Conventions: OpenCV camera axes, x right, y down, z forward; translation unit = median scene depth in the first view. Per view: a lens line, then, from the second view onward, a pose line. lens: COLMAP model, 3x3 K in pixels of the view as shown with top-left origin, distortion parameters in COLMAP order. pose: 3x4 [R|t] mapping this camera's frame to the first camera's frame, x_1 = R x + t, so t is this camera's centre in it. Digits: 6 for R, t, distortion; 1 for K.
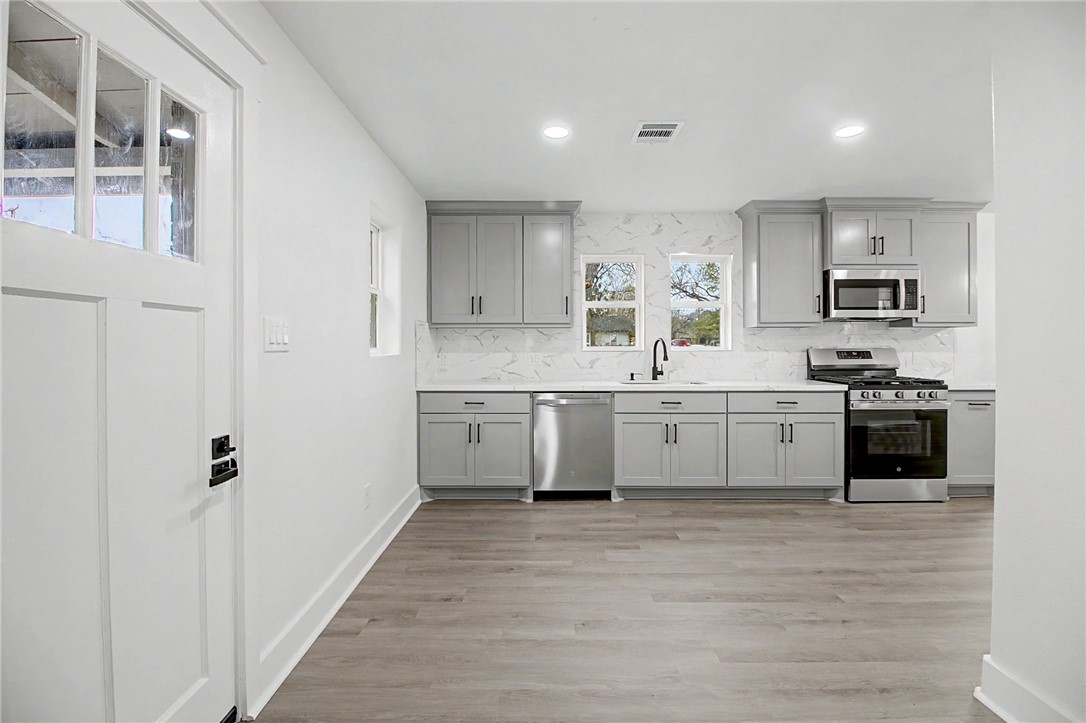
lens RADIAL K [[494.5, 0, 544.6], [0, 494.5, 345.8], [0, 0, 1]] dist [0.013950, -0.021120]
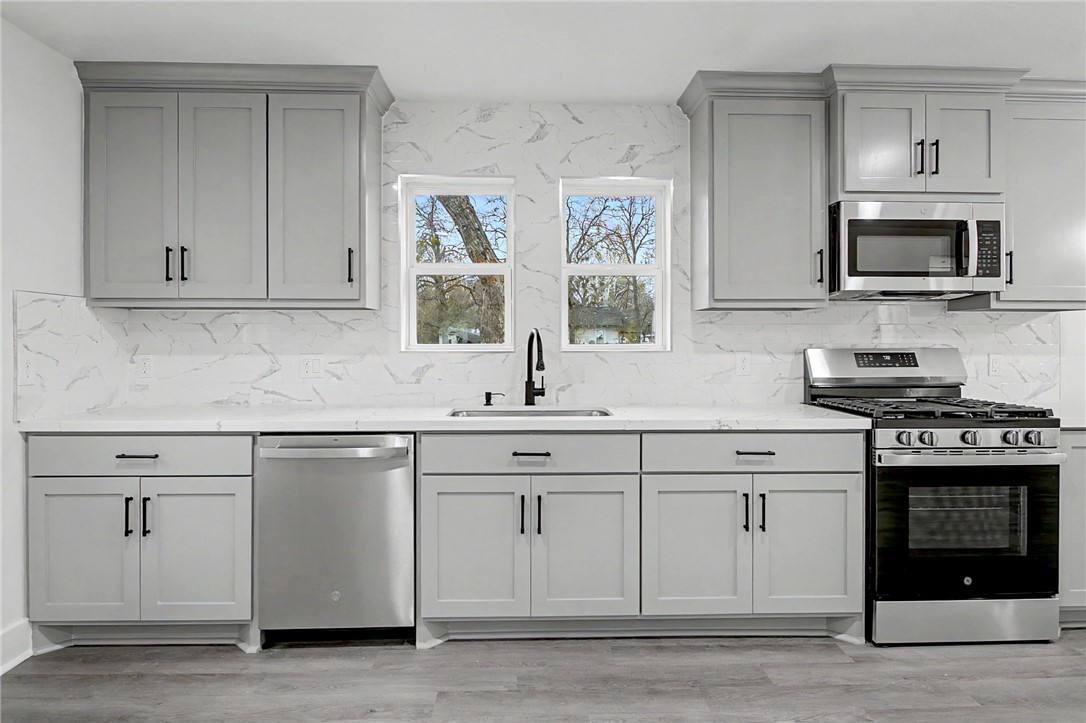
lens RADIAL K [[615.4, 0, 543.2], [0, 615.4, 343.4], [0, 0, 1]] dist [0.000377, -0.002427]
pose [[0.999459, 0.002363, 0.032804, 0.232956], [-0.002298, 0.999995, -0.002026, 0.002236], [-0.032809, 0.001950, 0.999460, 0.345765]]
